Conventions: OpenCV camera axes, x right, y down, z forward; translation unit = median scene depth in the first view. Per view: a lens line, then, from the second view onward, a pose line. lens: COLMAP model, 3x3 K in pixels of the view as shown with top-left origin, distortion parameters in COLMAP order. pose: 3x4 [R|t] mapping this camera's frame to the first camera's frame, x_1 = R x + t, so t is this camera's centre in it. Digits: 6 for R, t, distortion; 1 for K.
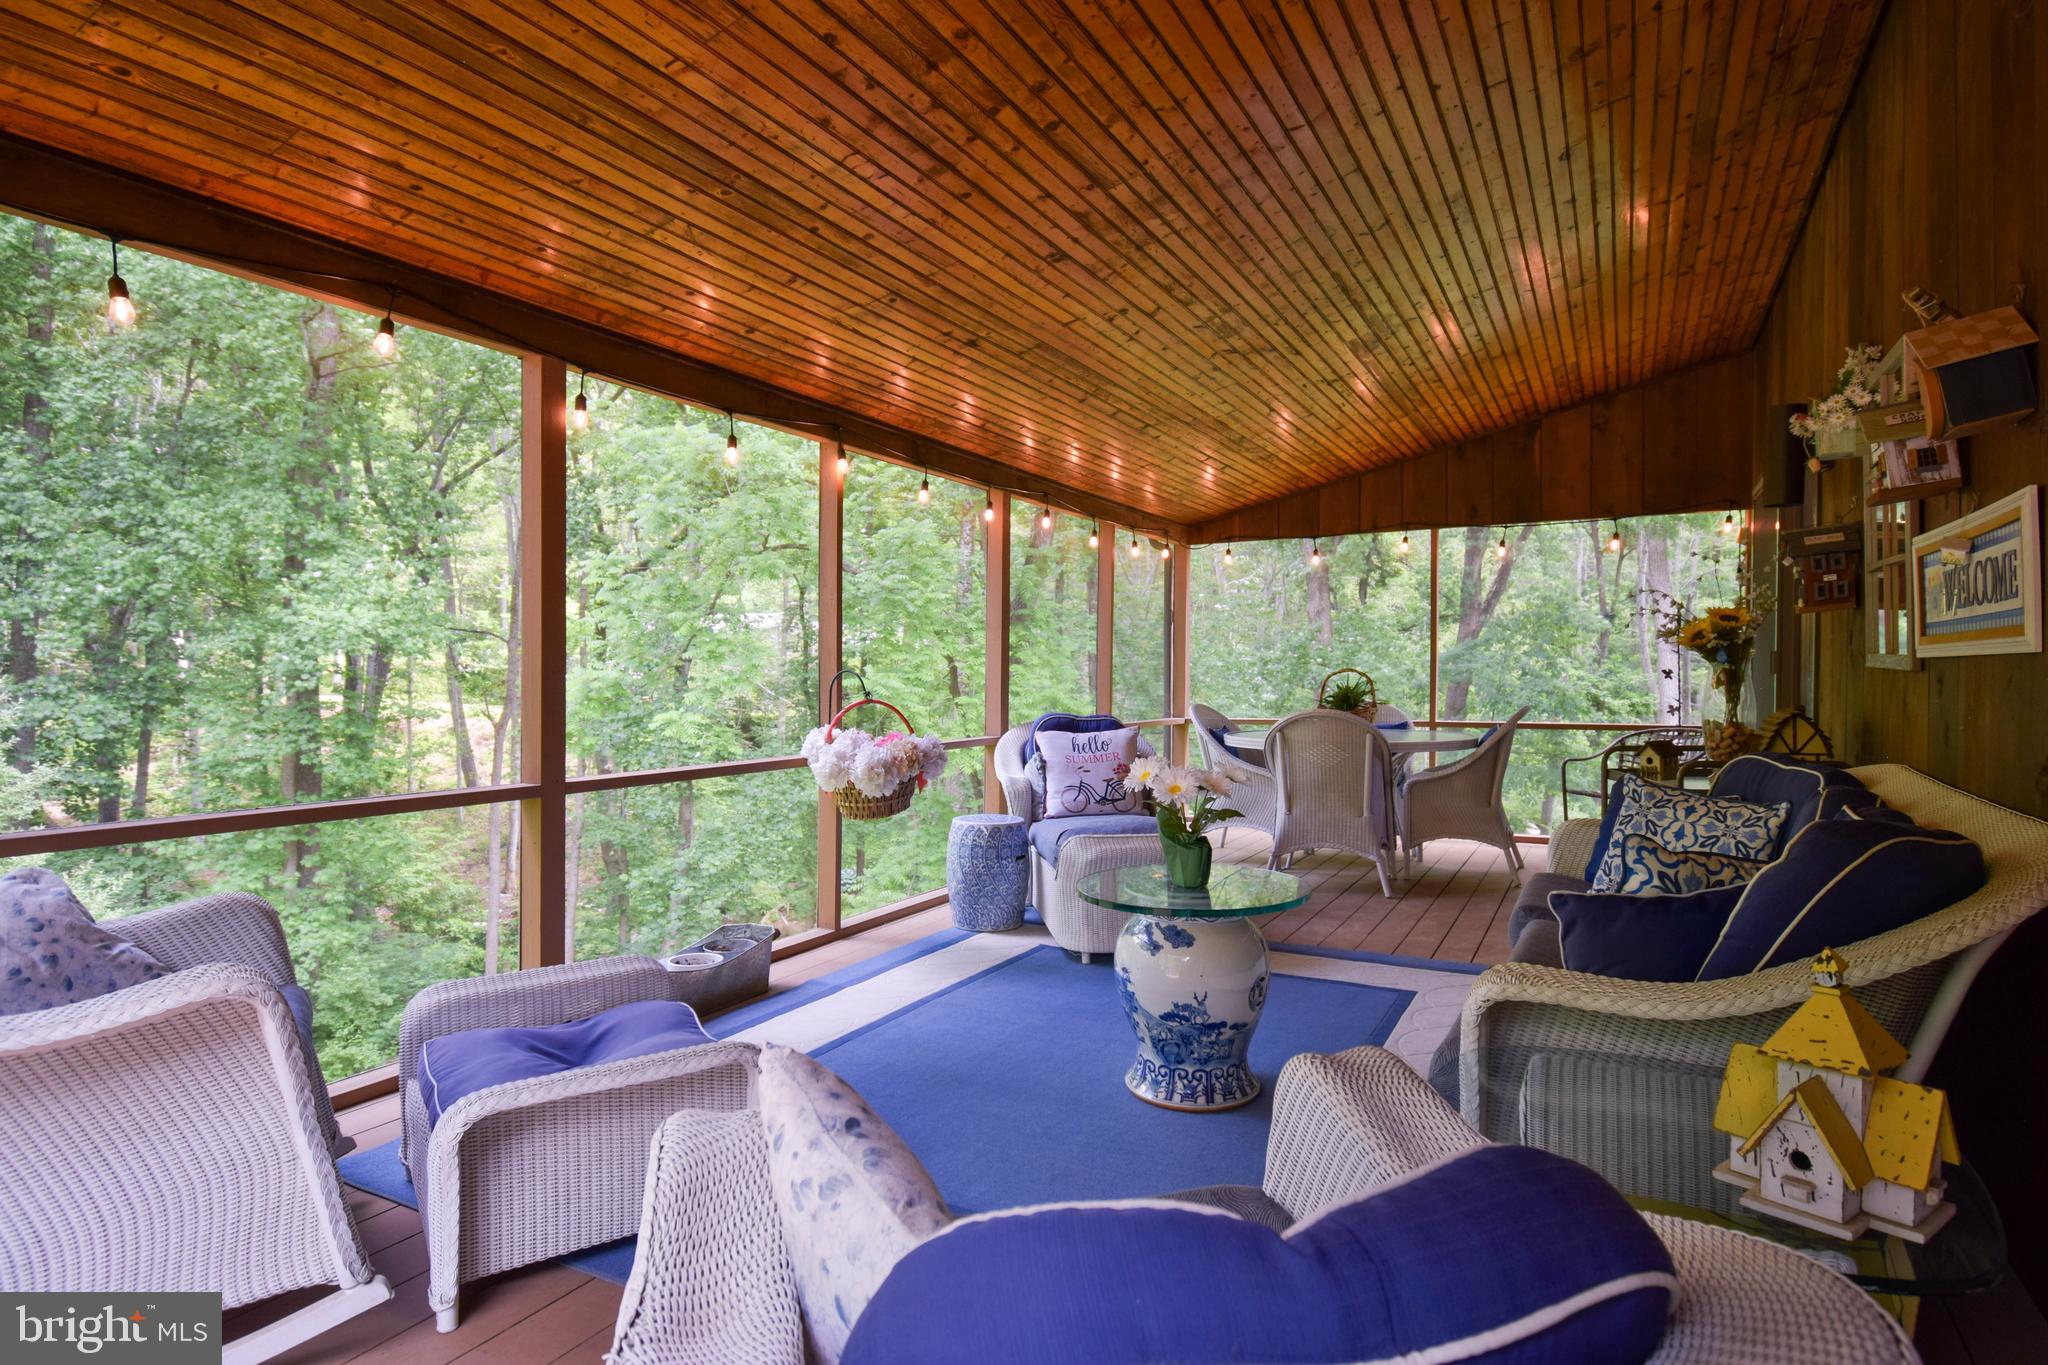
lens RADIAL K [[1149.5, 0, 1013.4], [0, 1149.5, 681.9], [0, 0, 1]] dist [-0.002335, -0.001181]
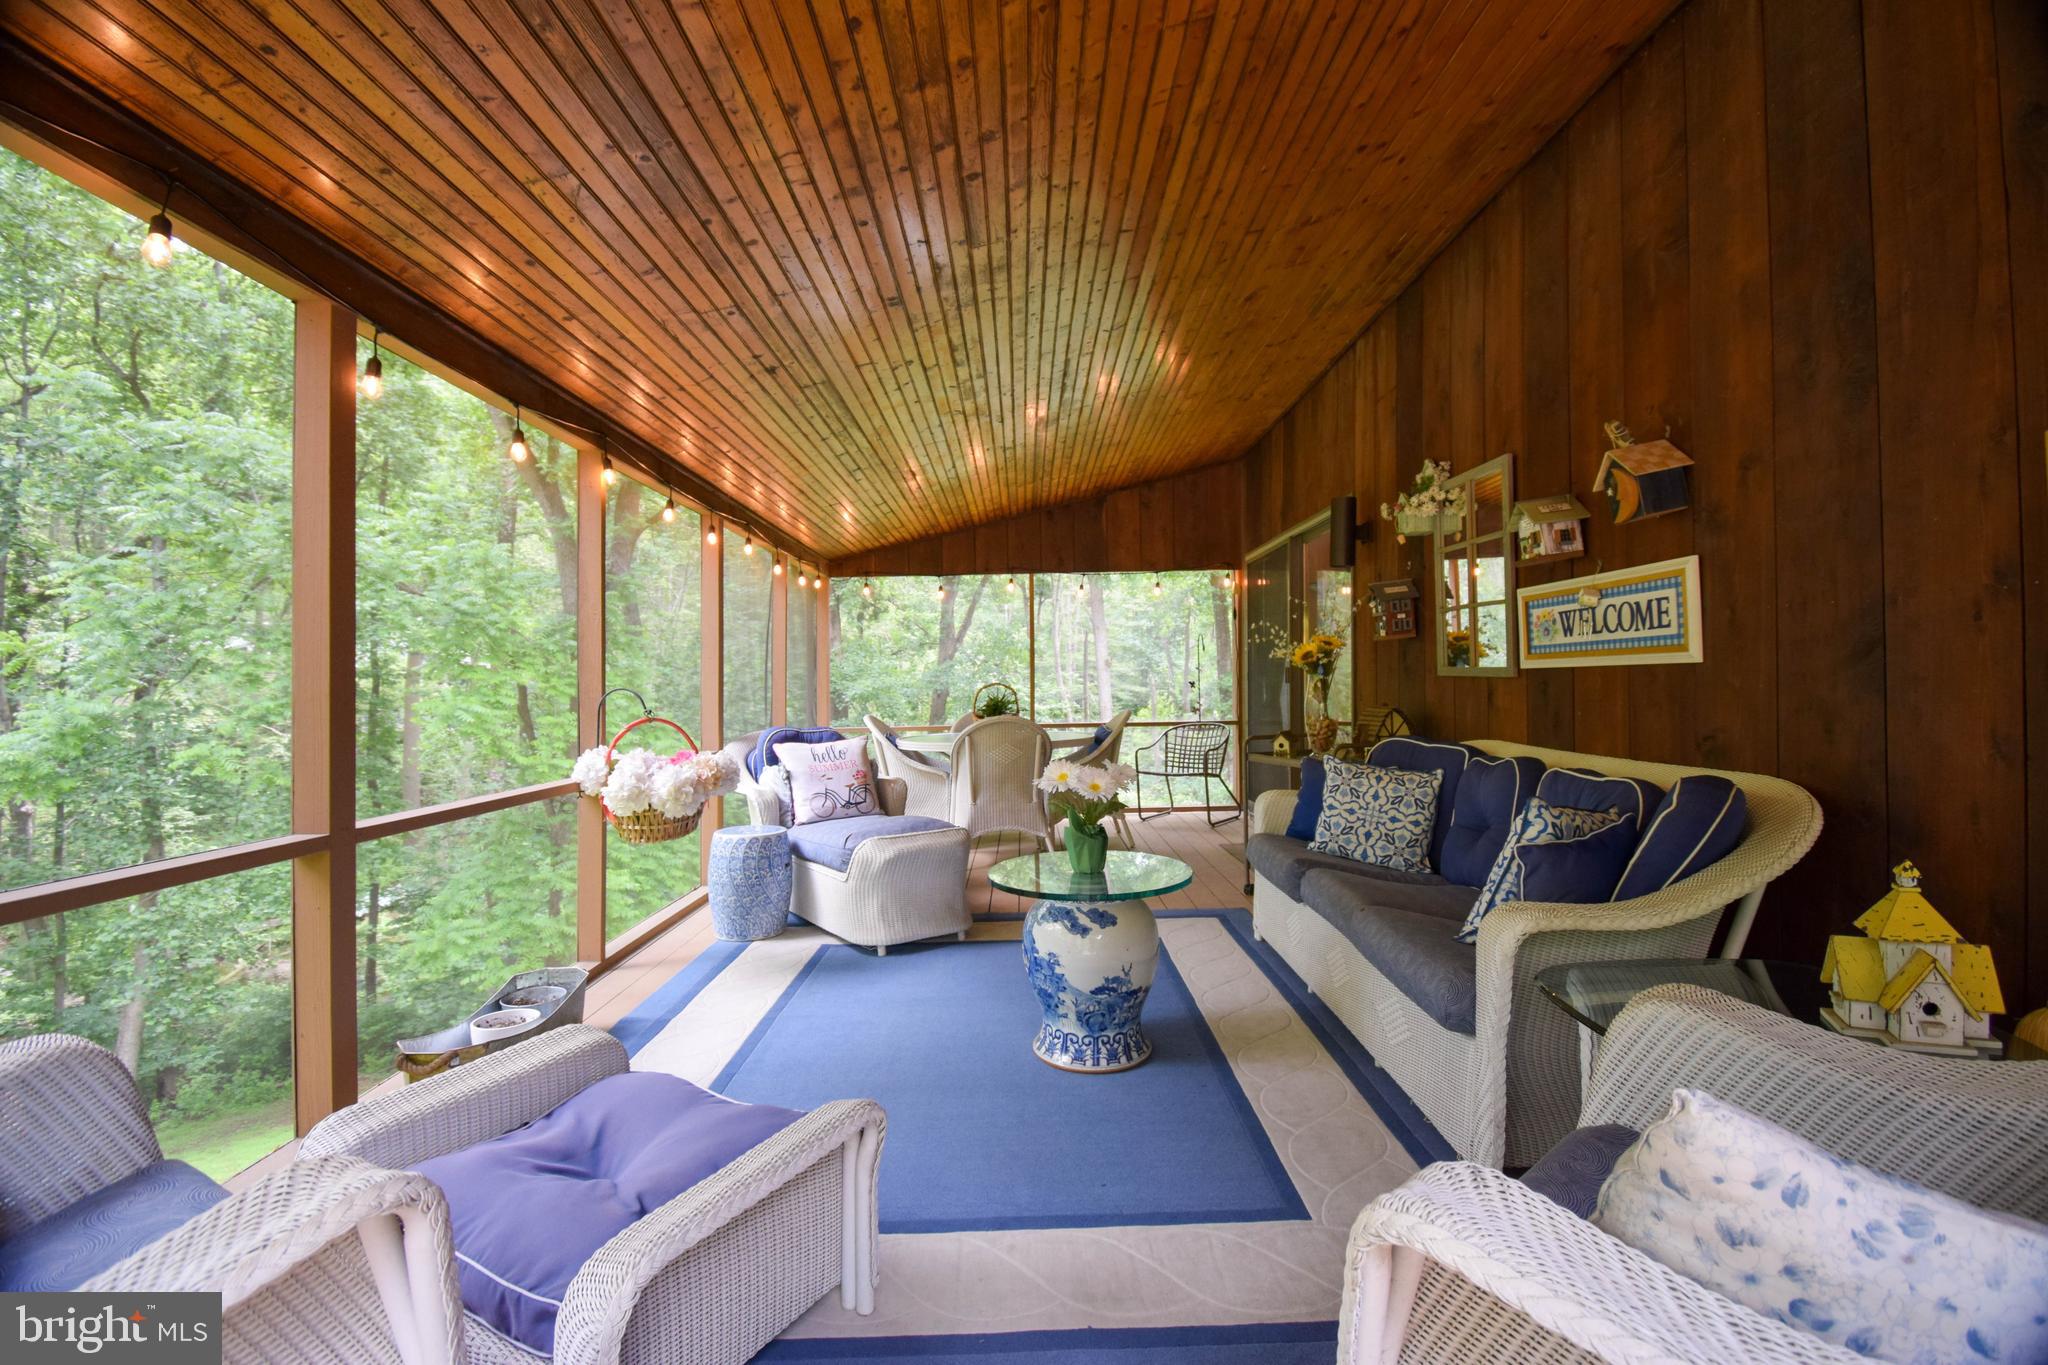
lens RADIAL K [[941.7, 0, 1040.3], [0, 941.7, 681.7], [0, 0, 1]] dist [-0.005233, -0.008169]
pose [[0.870645, -0.010037, 0.491810, -0.317599], [0.018265, 0.999762, -0.011932, -0.000140], [-0.491573, 0.019371, 0.870621, 0.195571]]
